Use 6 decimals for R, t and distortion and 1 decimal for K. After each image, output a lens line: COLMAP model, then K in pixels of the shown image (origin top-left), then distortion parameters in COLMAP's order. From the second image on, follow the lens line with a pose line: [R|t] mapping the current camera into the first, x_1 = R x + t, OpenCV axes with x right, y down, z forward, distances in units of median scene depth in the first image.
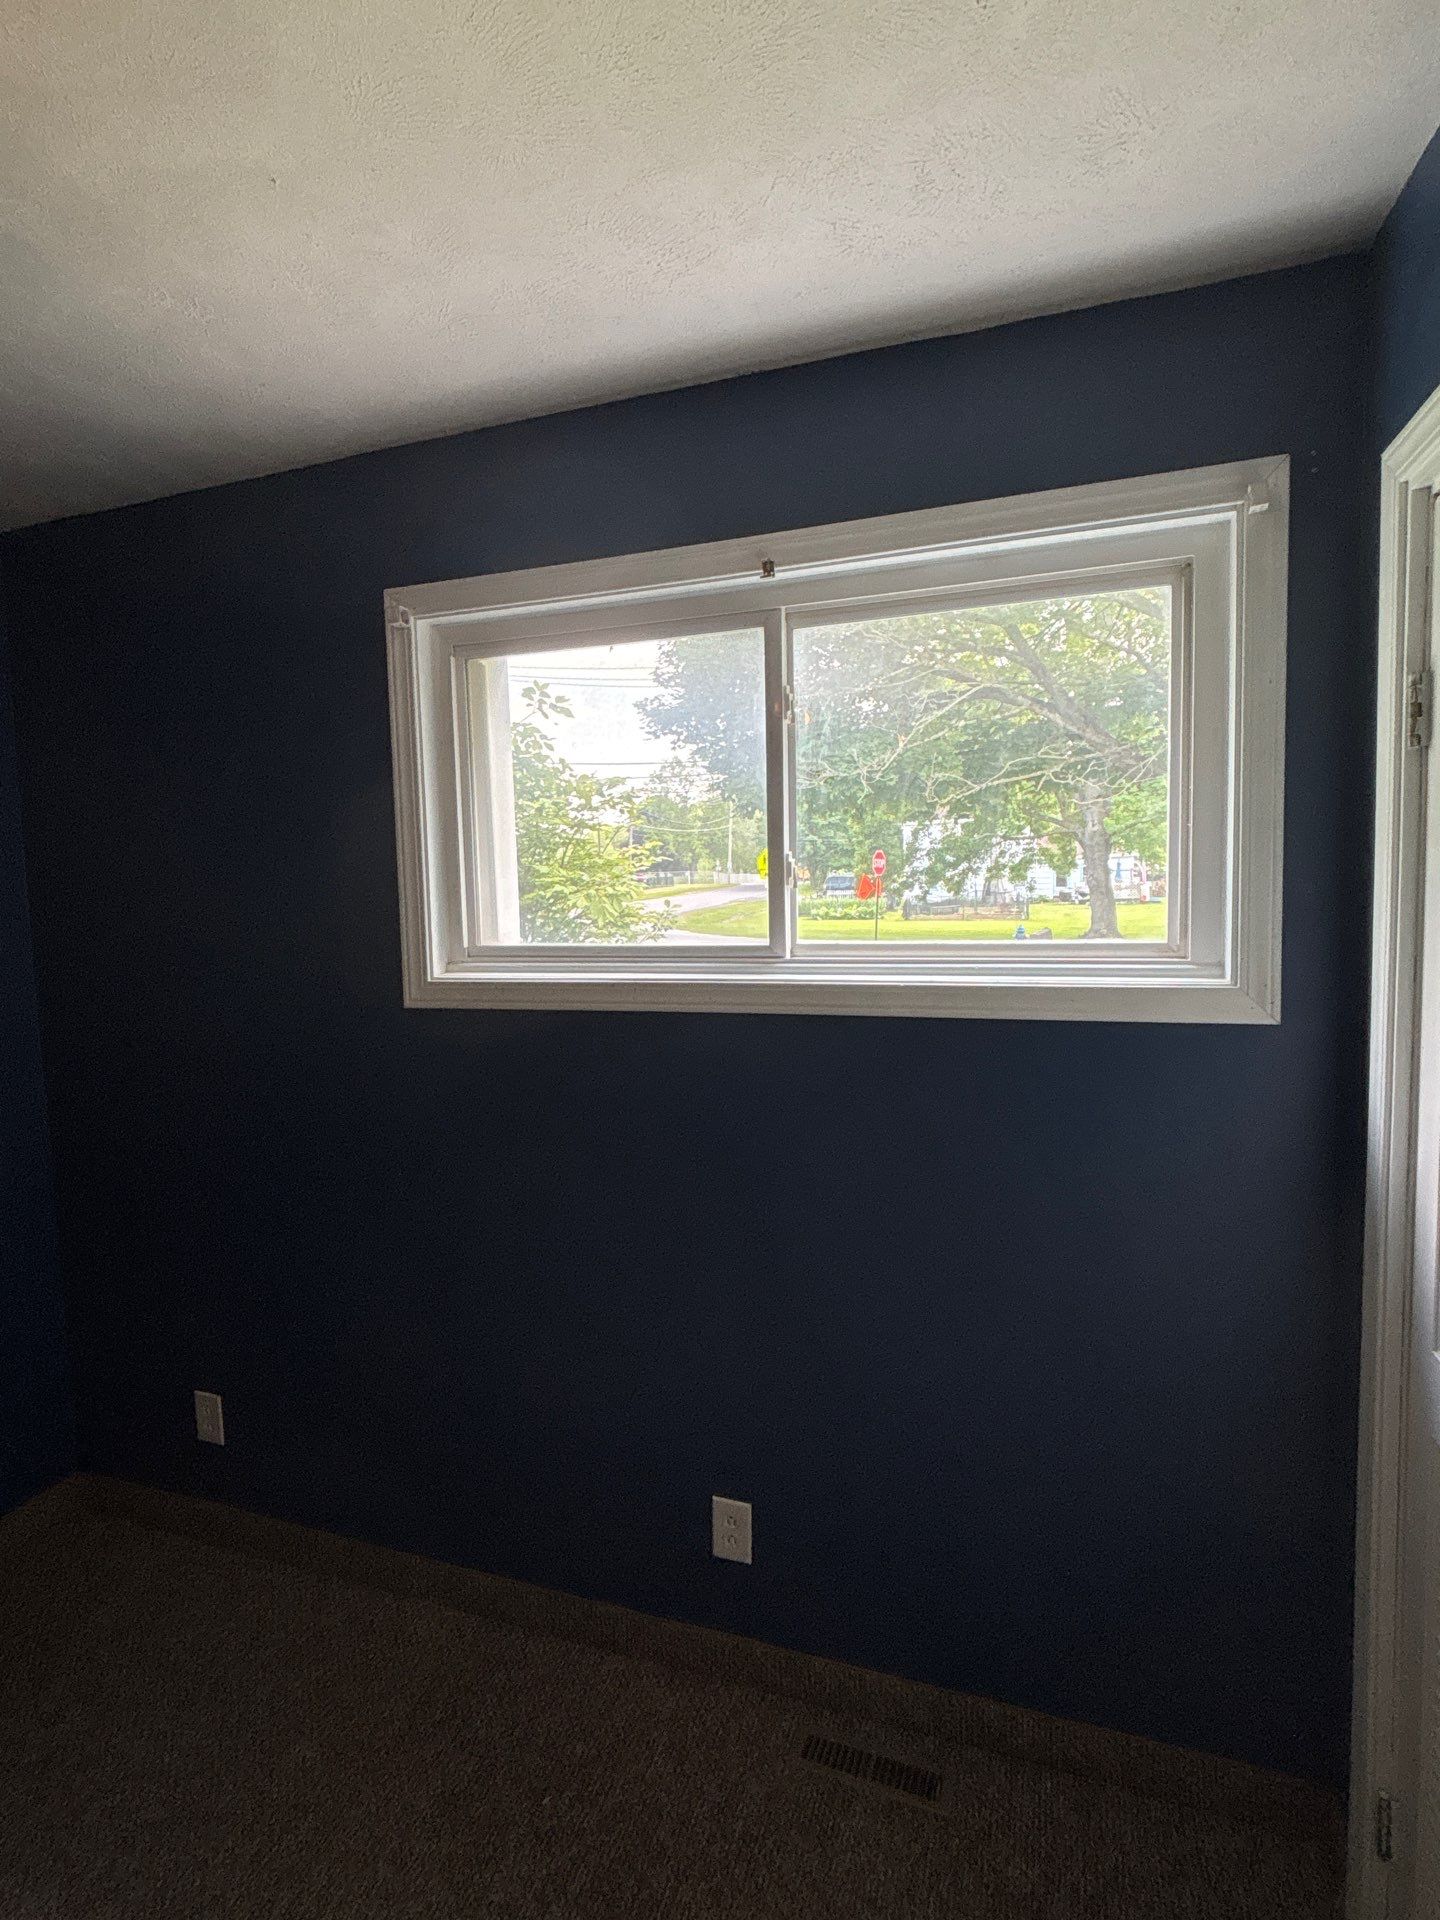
lens RADIAL K [[962.7, 0, 716.5], [0, 962.7, 958.7], [0, 0, 1]] dist [-0.005749, 0.007882]
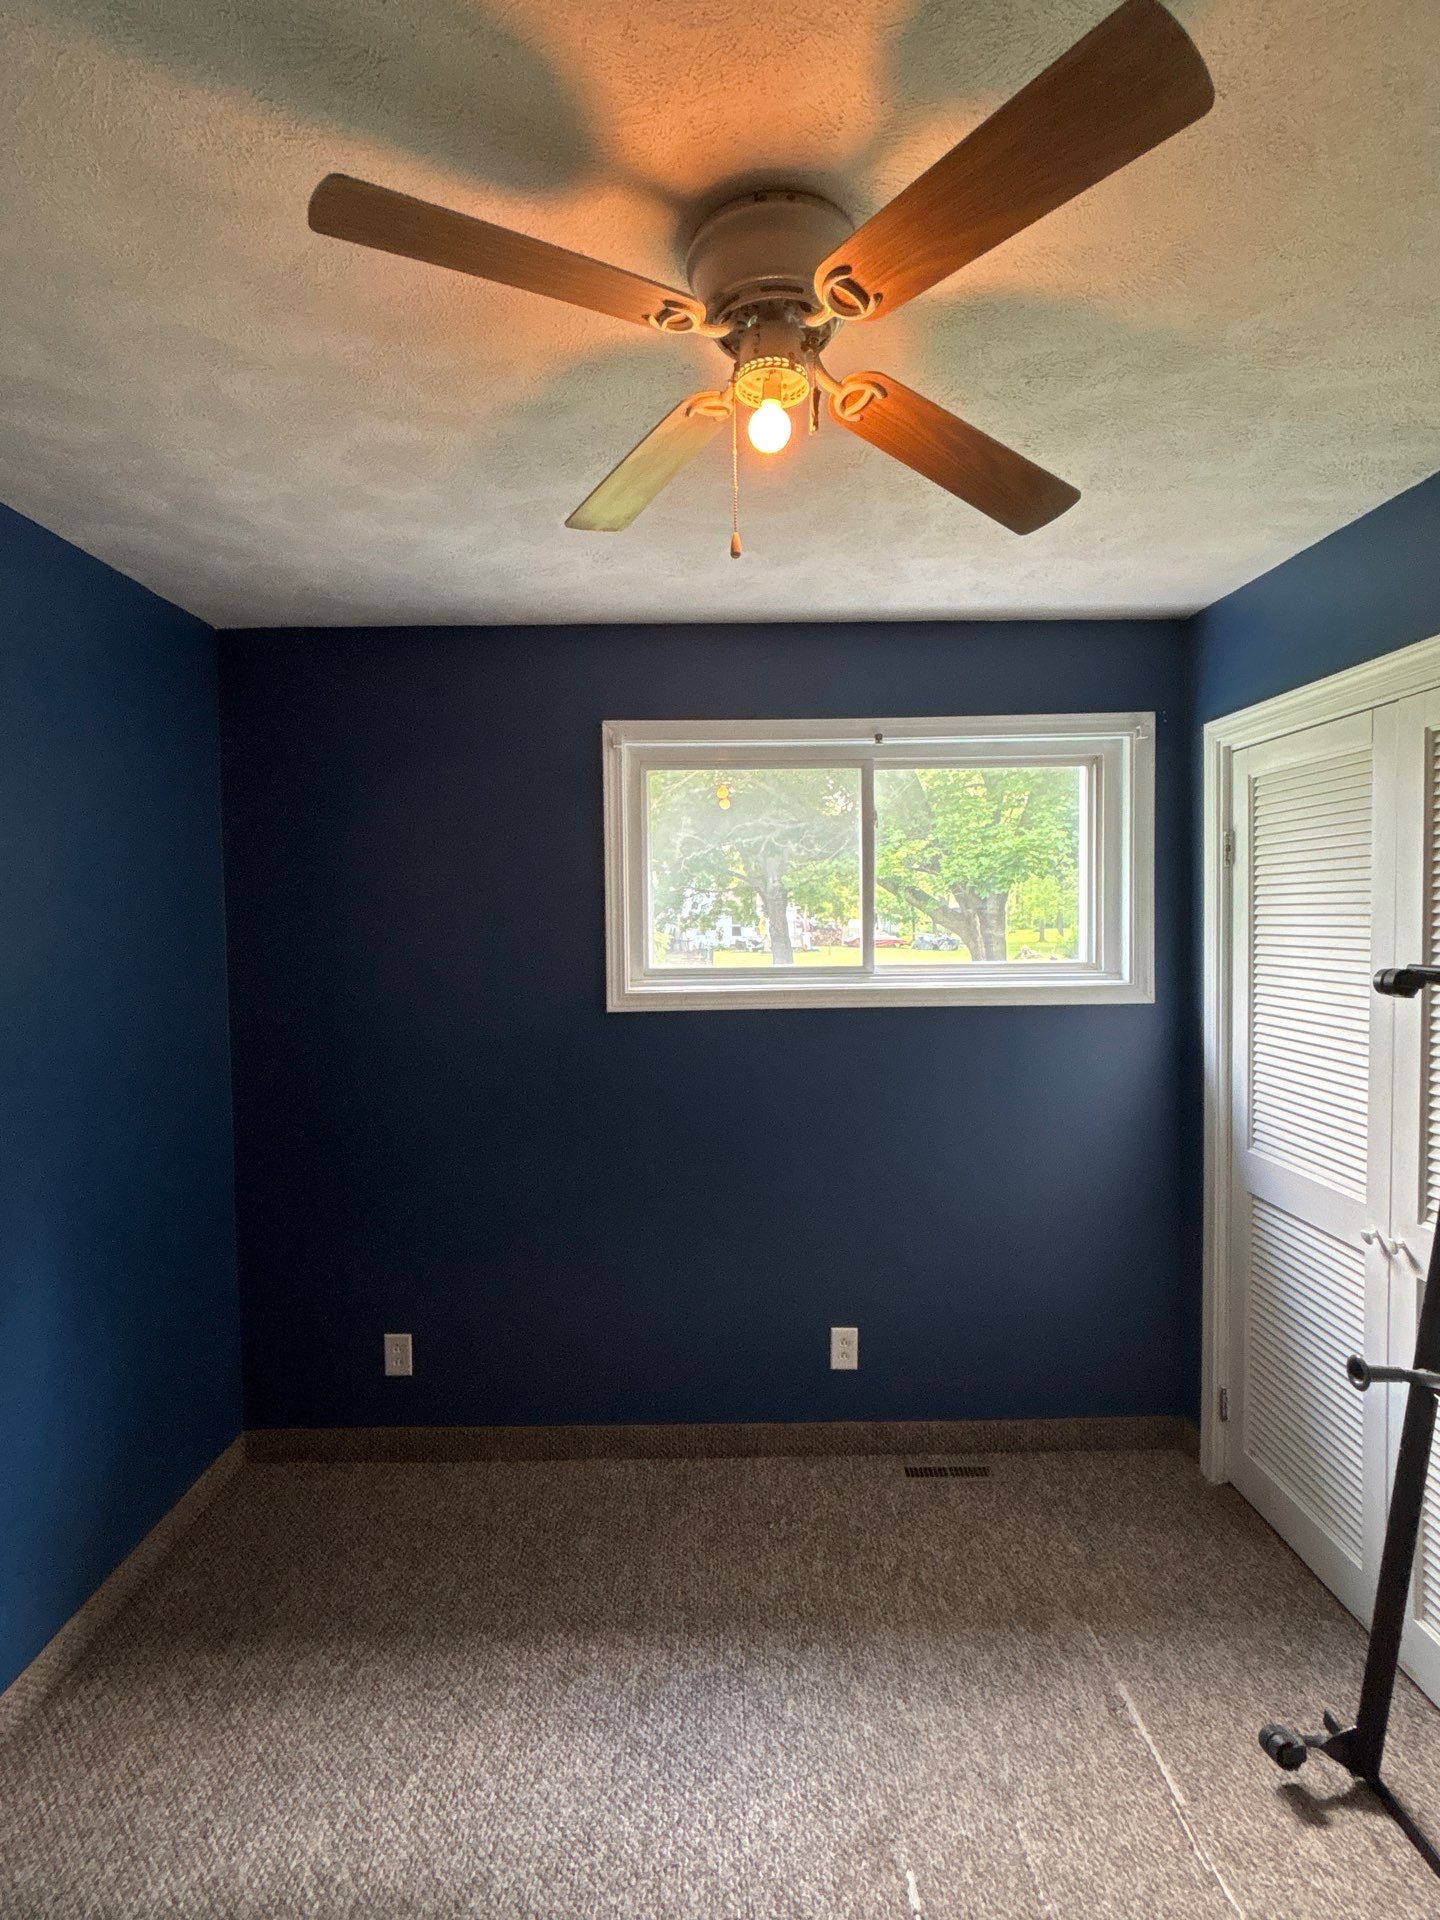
lens RADIAL K [[962.7, 0, 710.9], [0, 962.7, 955.7], [0, 0, 1]] dist [-0.005749, 0.007882]
pose [[0.940516, 0.000534, 0.339748, -0.718848], [0.017607, 0.998578, -0.050311, 0.044822], [-0.339292, 0.053301, 0.939170, -0.404130]]
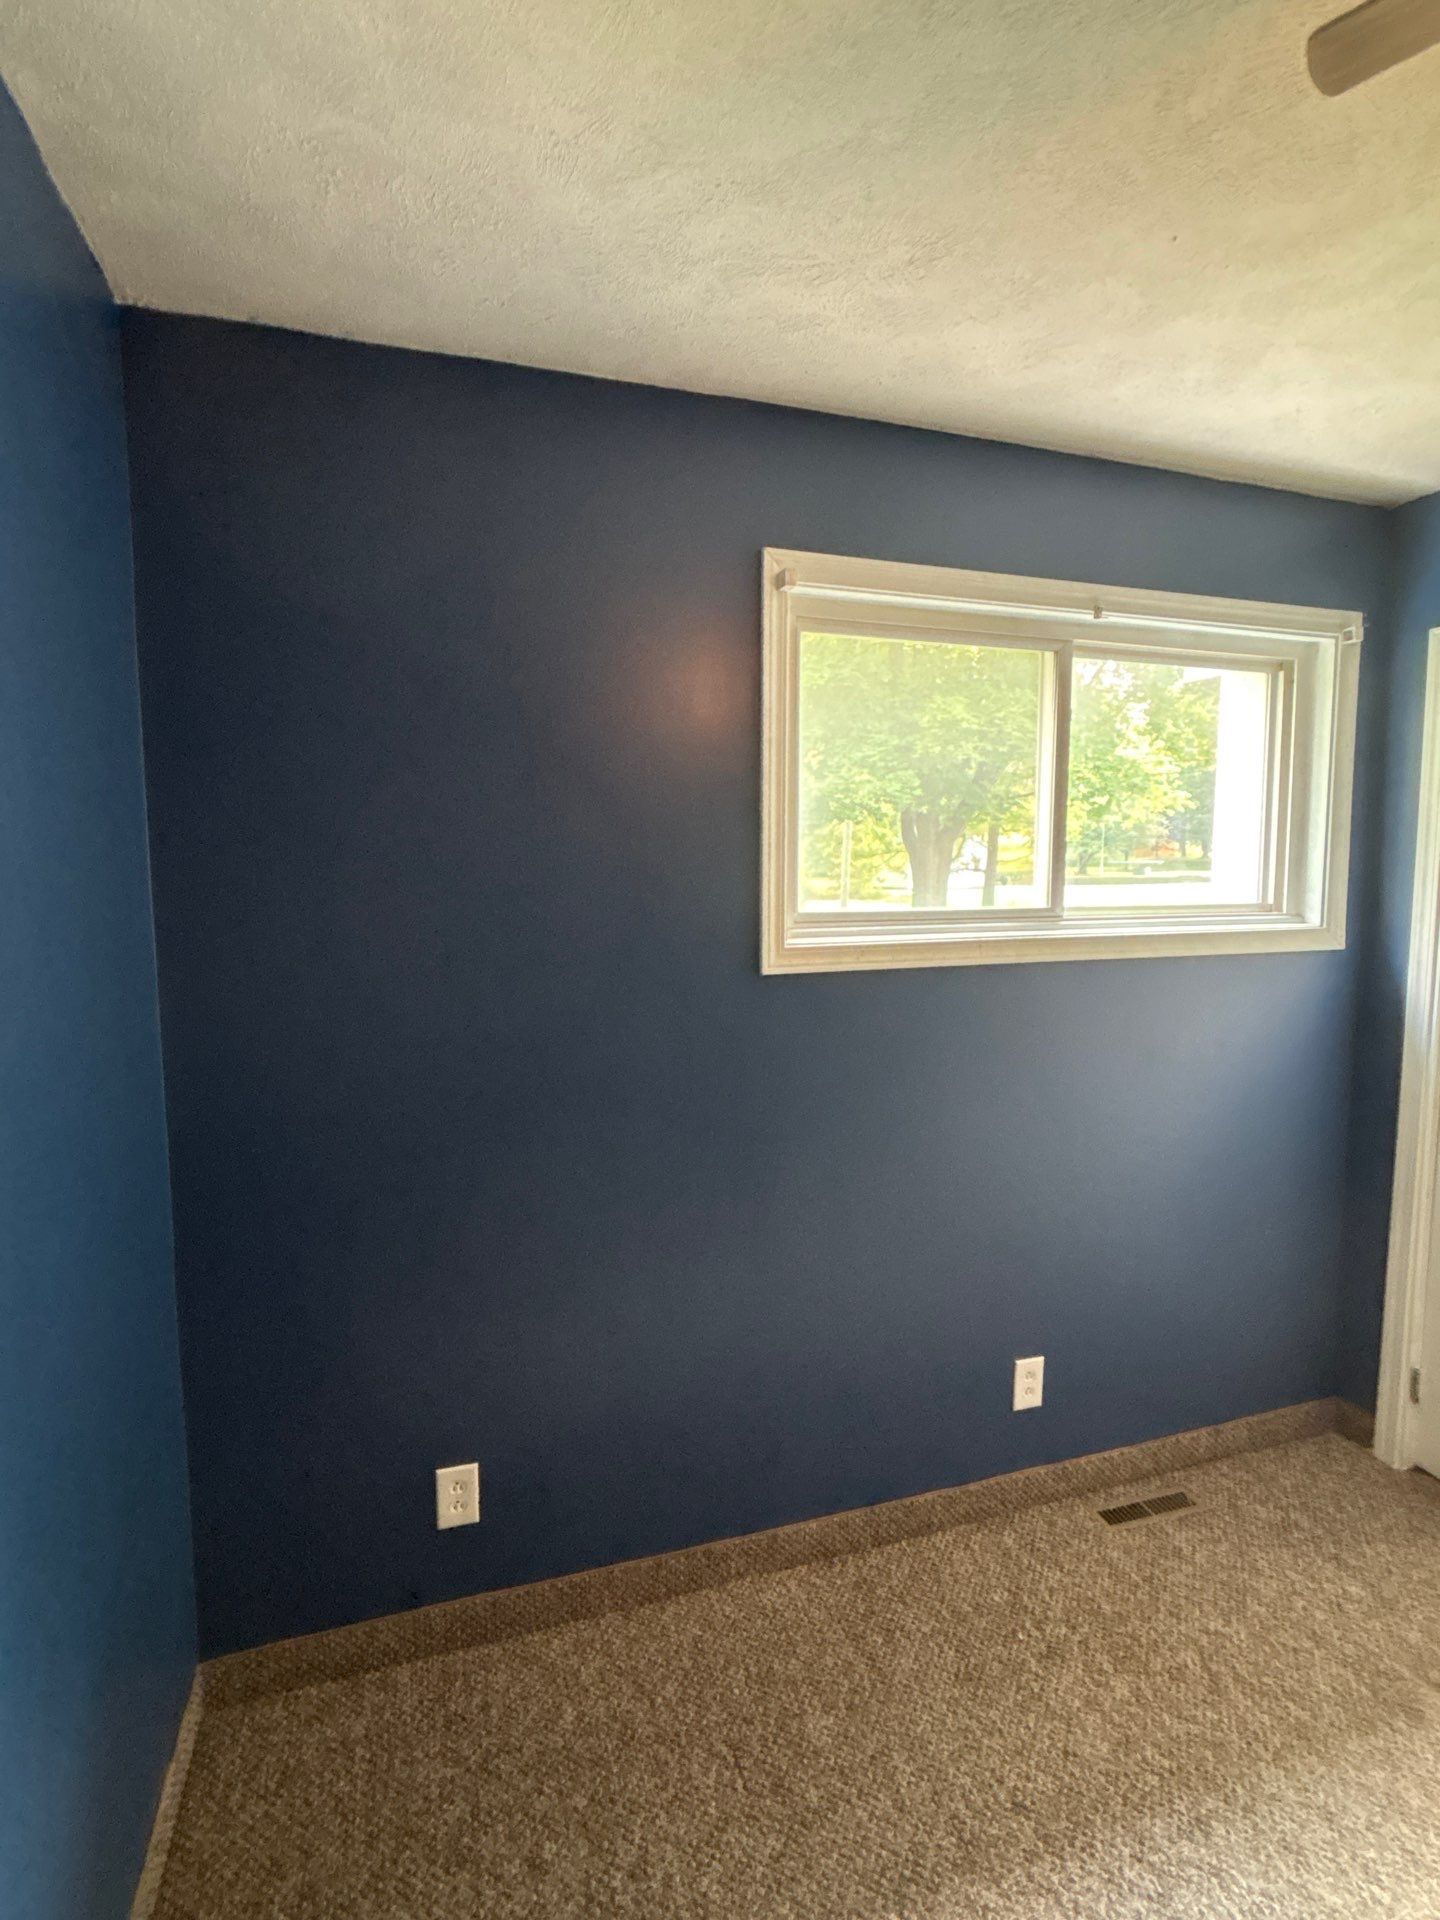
lens RADIAL K [[962.7, 0, 727.5], [0, 962.7, 964.8], [0, 0, 1]] dist [-0.005749, 0.007882]
pose [[0.790374, -0.039862, 0.611326, -1.045115], [0.033552, 0.999200, 0.021775, 0.018890], [-0.611705, 0.003301, 0.791079, 0.266282]]
